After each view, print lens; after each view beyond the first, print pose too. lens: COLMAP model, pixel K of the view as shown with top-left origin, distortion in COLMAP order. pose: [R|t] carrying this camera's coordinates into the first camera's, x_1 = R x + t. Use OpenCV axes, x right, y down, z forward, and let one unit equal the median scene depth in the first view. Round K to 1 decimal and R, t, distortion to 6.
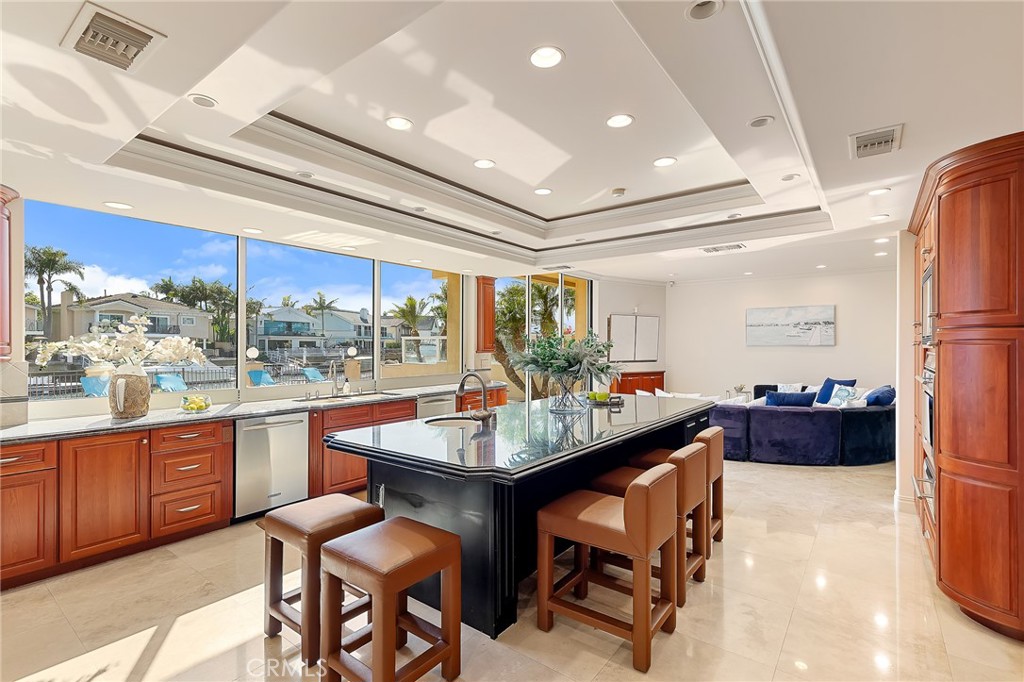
lens RADIAL K [[476.6, 0, 509.4], [0, 476.6, 348.3], [0, 0, 1]] dist [0.002579, 0.000390]
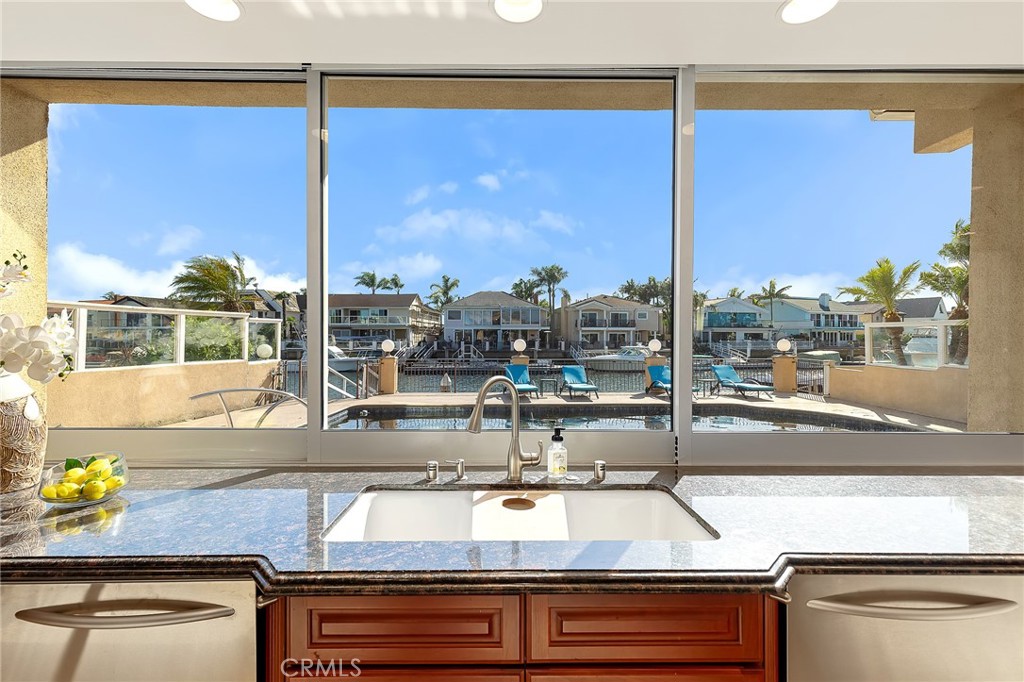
lens RADIAL K [[463.9, 0, 503.0], [0, 463.9, 341.4], [0, 0, 1]] dist [0.004217, 0.000444]
pose [[0.614283, 0.008486, -0.789040, -0.035052], [-0.006848, 0.999962, 0.005423, -0.000630], [0.789056, 0.002072, 0.614318, 0.252872]]
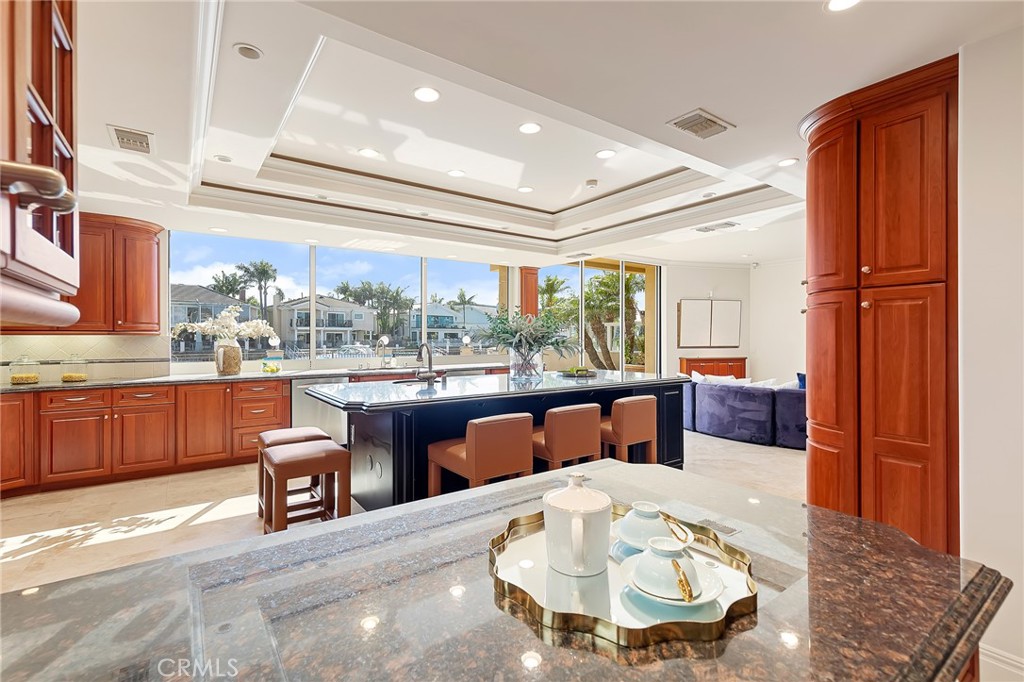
lens RADIAL K [[463.9, 0, 503.0], [0, 463.9, 341.4], [0, 0, 1]] dist [0.004217, 0.000444]
pose [[0.953742, 0.000750, -0.300625, 0.095184], [0.000102, 0.999996, 0.002819, 0.008608], [0.300626, -0.002719, 0.953738, -0.020986]]
